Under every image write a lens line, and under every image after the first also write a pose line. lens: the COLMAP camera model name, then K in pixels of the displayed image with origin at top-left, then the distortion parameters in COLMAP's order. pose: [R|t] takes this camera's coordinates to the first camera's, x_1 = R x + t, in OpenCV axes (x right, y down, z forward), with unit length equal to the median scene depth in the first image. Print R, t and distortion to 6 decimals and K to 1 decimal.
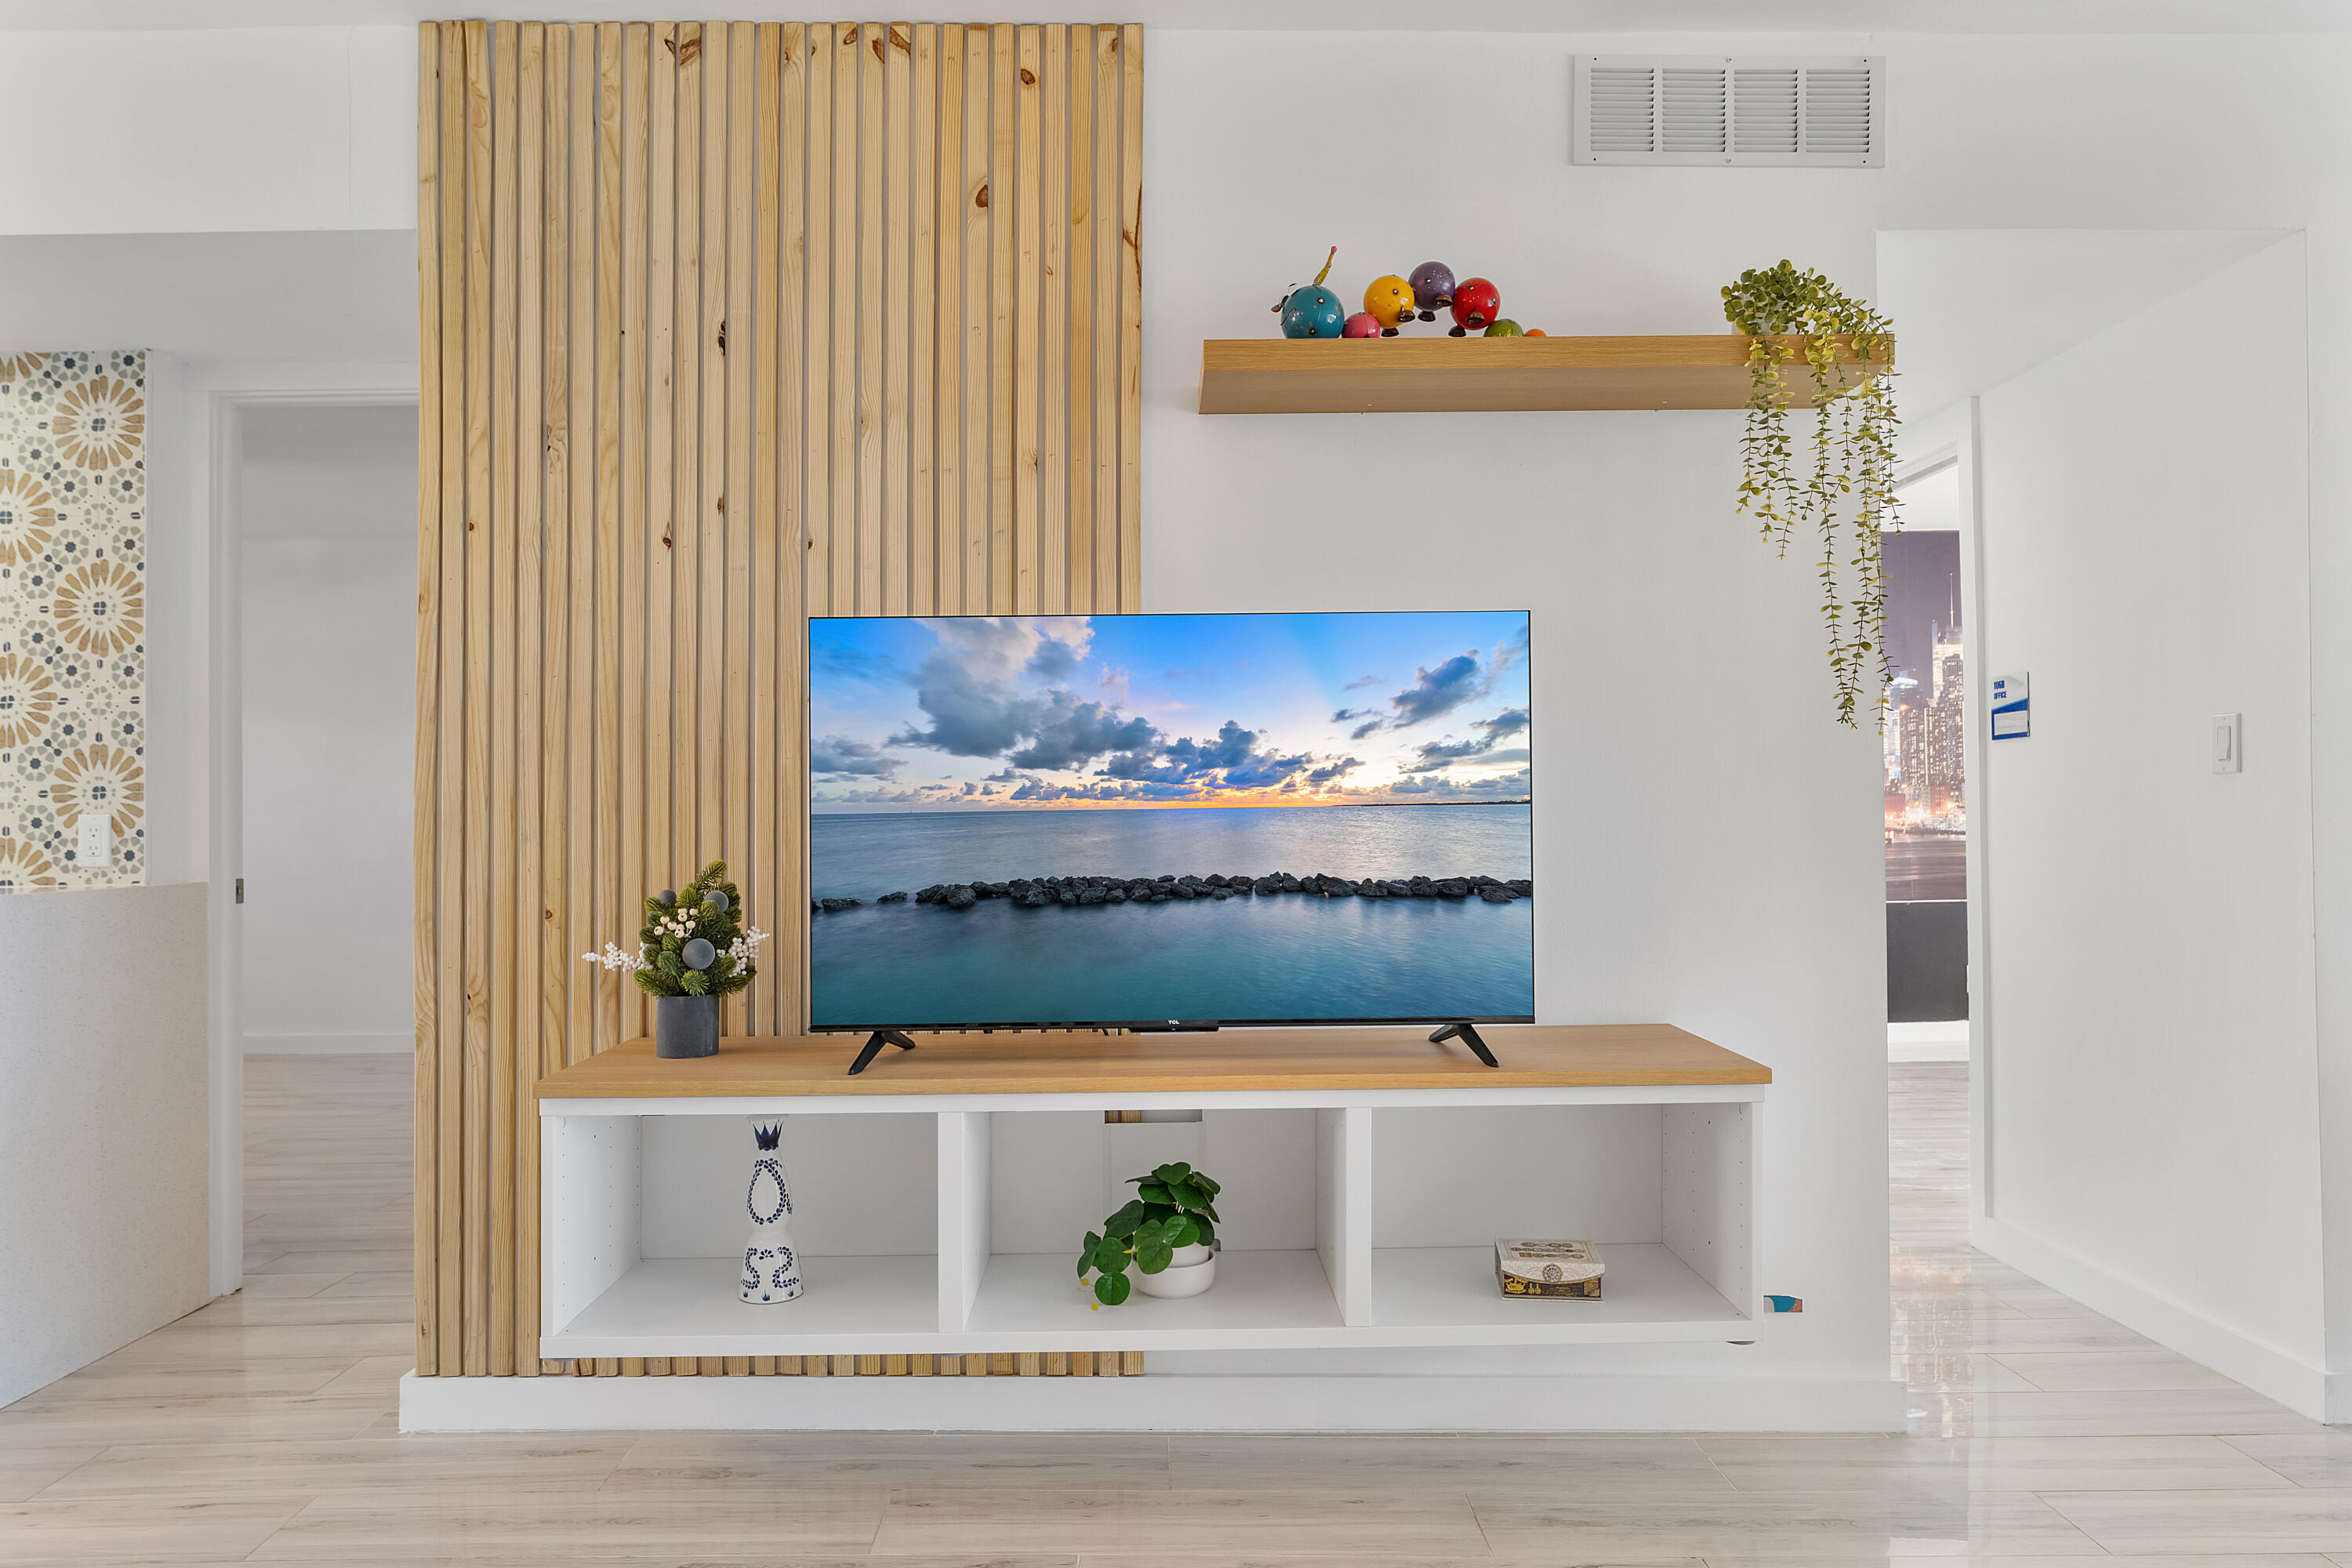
lens RADIAL K [[1444.1, 0, 1152.2], [0, 1444.1, 796.2], [0, 0, 1]] dist [0.007770, -0.008197]
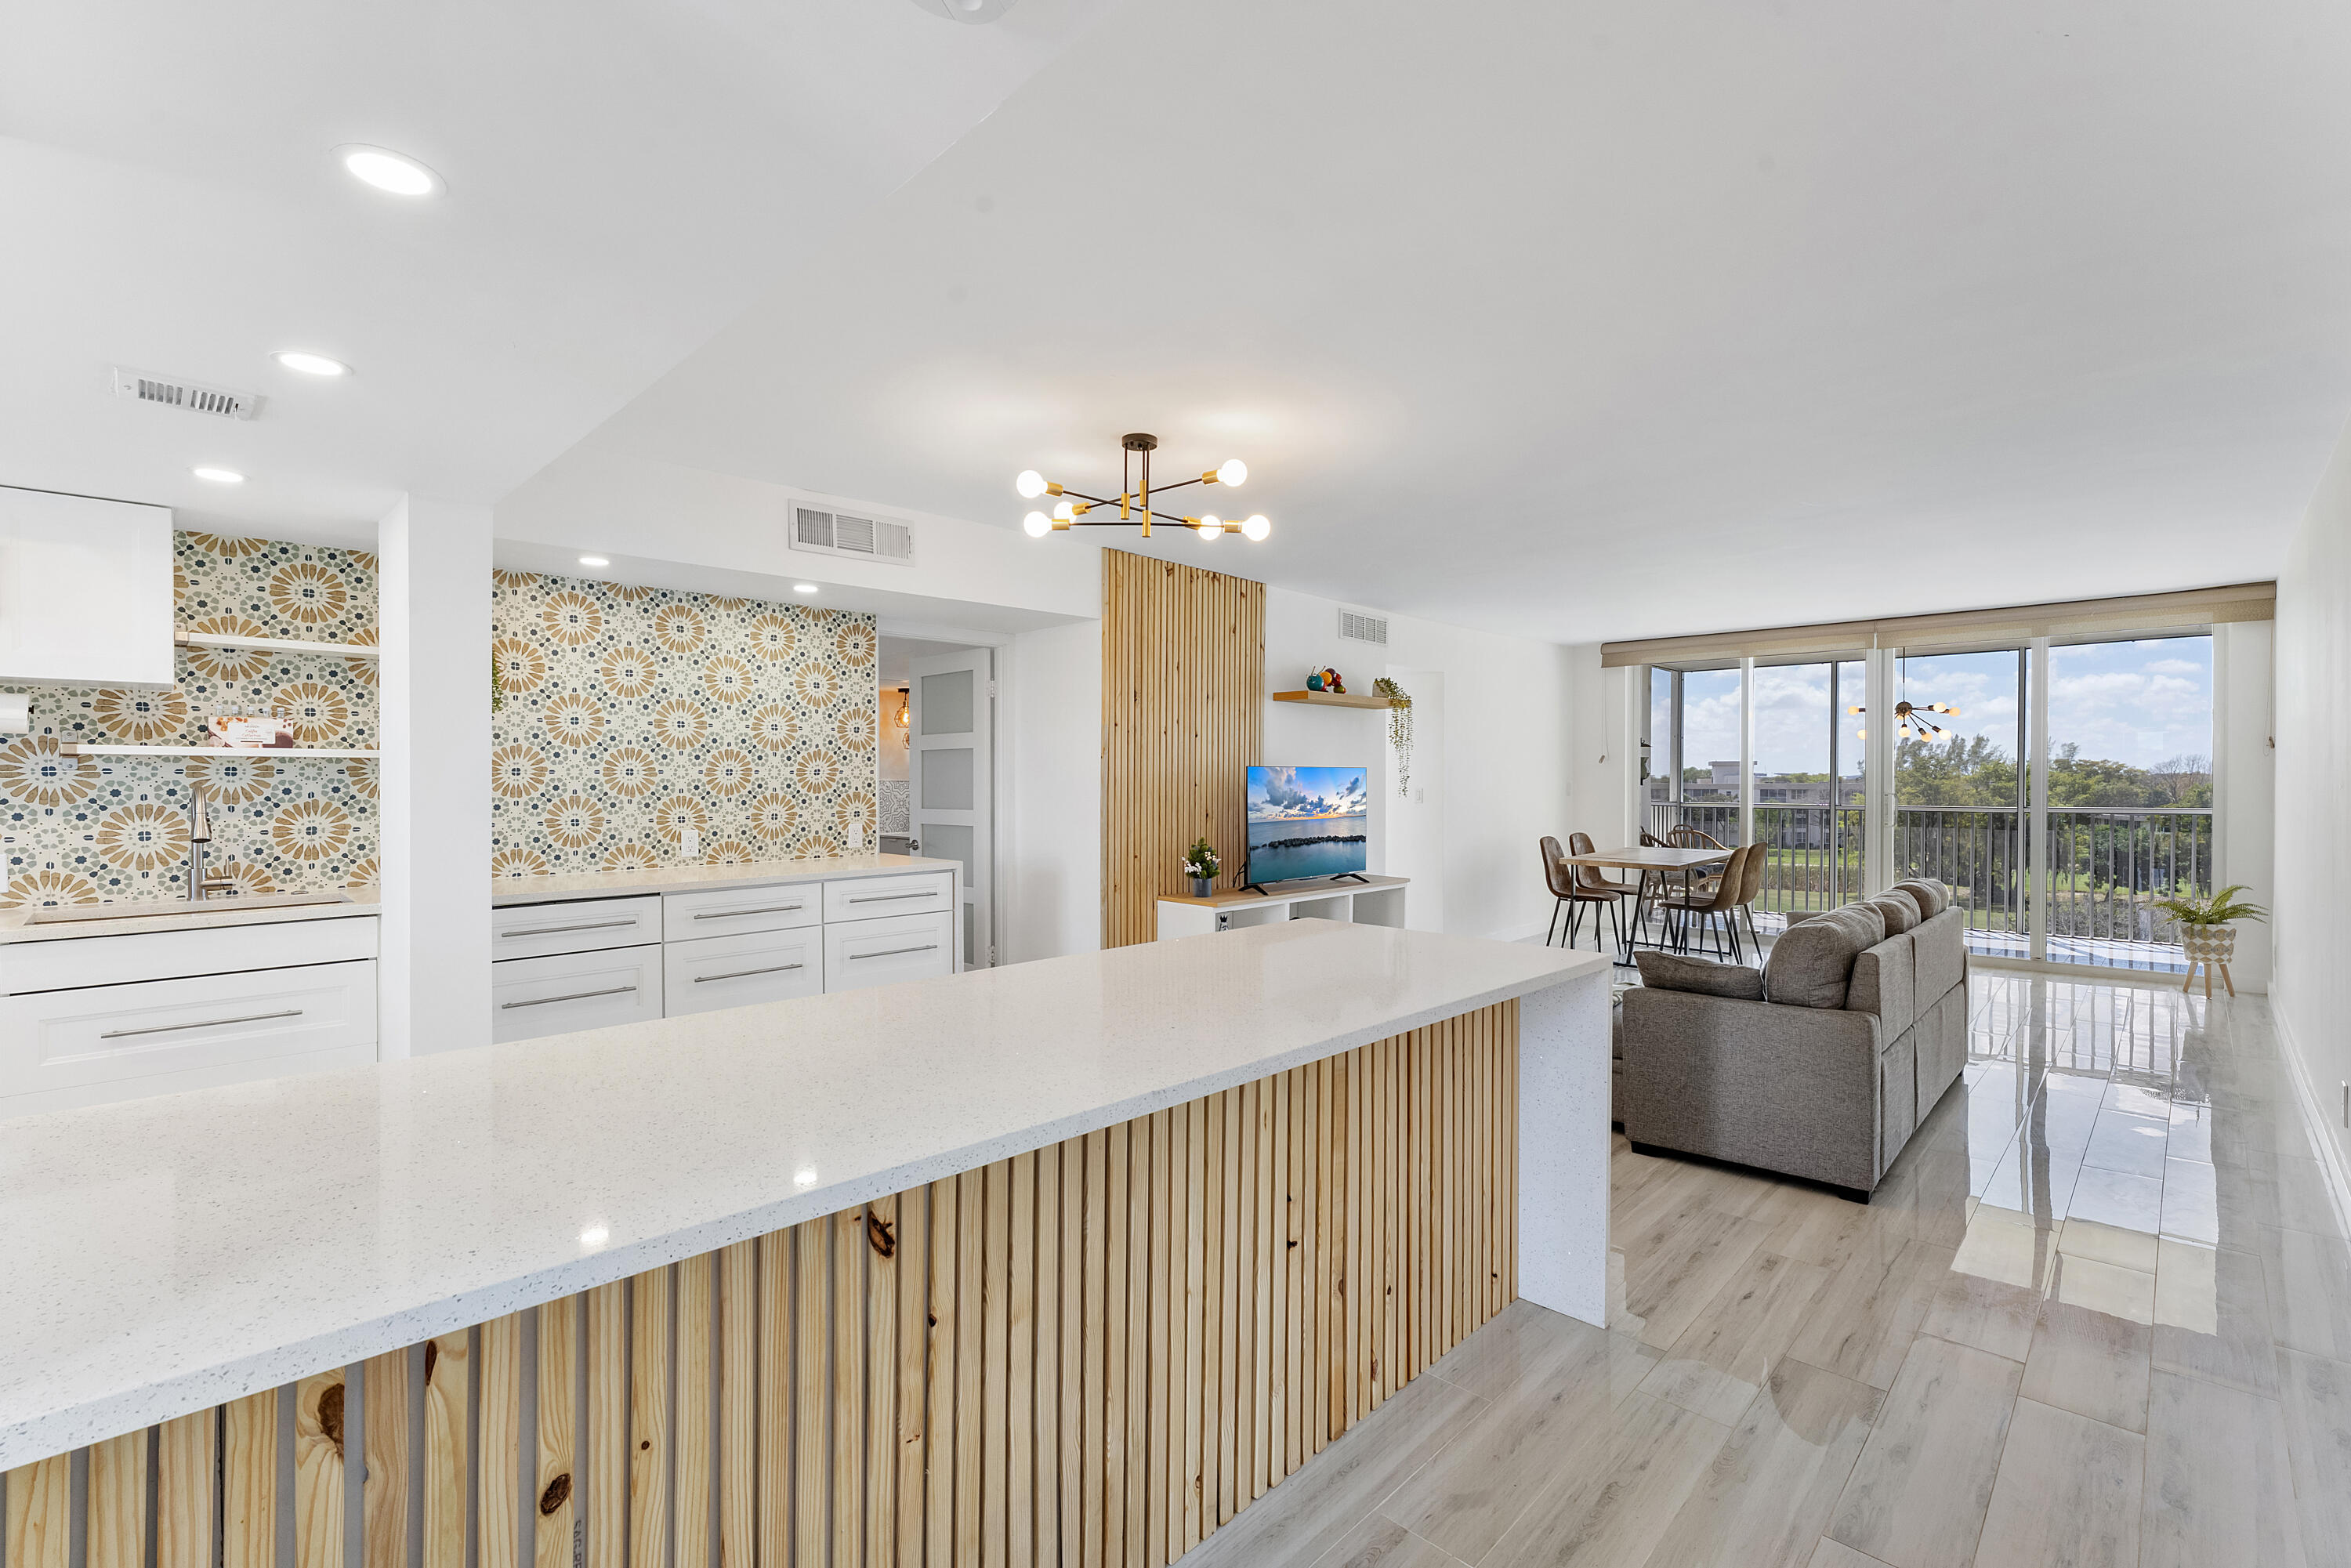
lens RADIAL K [[1022.0, 0, 1158.7], [0, 1022.0, 790.7], [0, 0, 1]] dist [-0.006976, 0.001070]
pose [[0.729528, 0.009541, 0.683885, -1.785014], [-0.023889, 0.999648, 0.011537, -0.081589], [-0.683534, -0.024754, 0.729499, -0.548707]]
